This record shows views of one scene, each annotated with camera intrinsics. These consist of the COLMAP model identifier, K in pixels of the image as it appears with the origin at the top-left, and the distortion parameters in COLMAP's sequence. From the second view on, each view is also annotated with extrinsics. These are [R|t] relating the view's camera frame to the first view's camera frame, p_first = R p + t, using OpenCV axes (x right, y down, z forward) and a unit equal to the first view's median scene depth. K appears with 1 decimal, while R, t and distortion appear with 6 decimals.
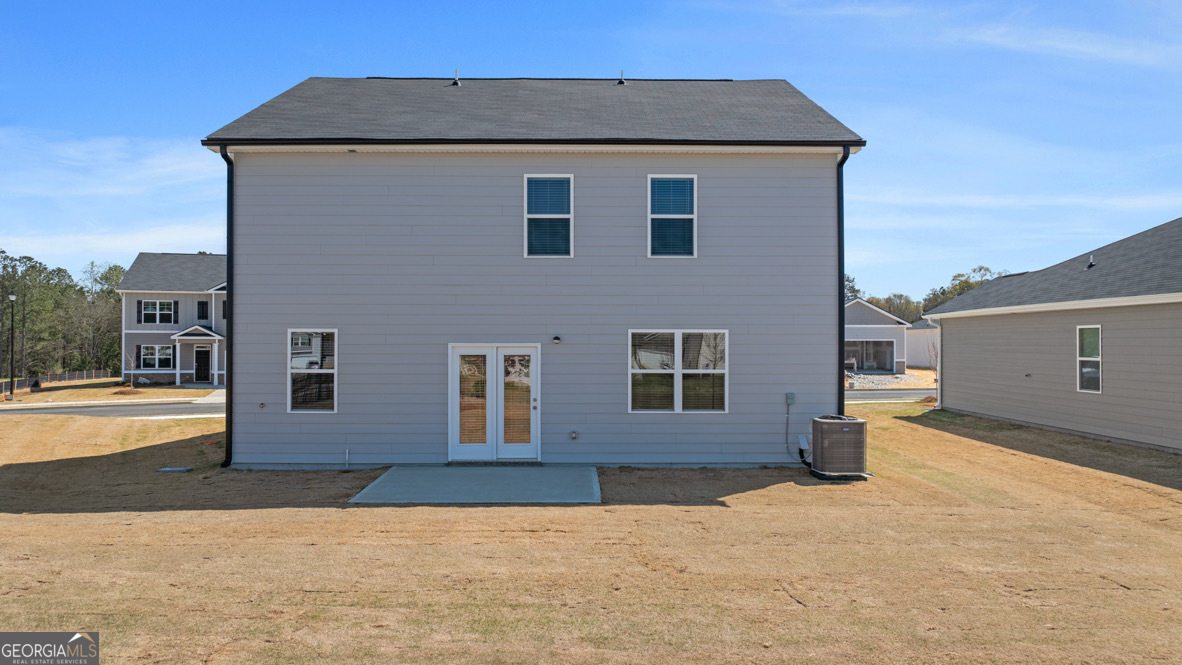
lens RADIAL K [[834.4, 0, 591.0], [0, 834.4, 332.5], [0, 0, 1]] dist [-0.006941, 0.001765]
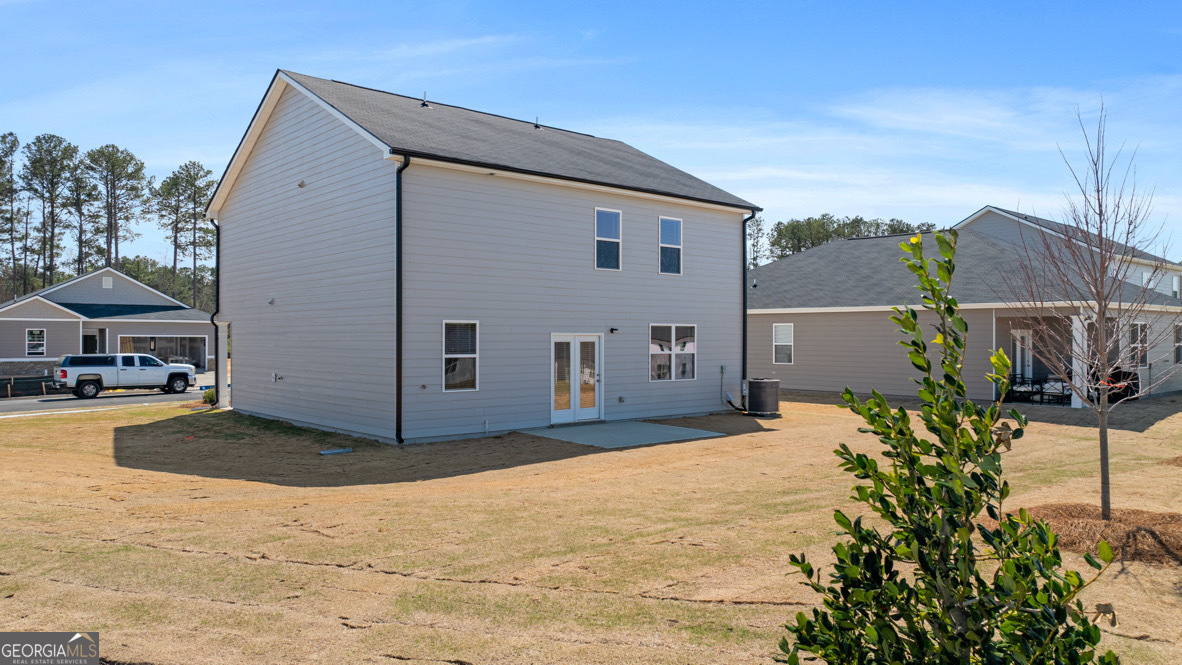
lens RADIAL K [[830.1, 0, 592.8], [0, 830.1, 332.4], [0, 0, 1]] dist [-0.028916, 0.009903]
pose [[0.762233, 0.002225, 0.647299, -0.946198], [-0.009880, 0.999918, 0.008197, 0.001272], [-0.647227, -0.012644, 0.762192, -0.020135]]
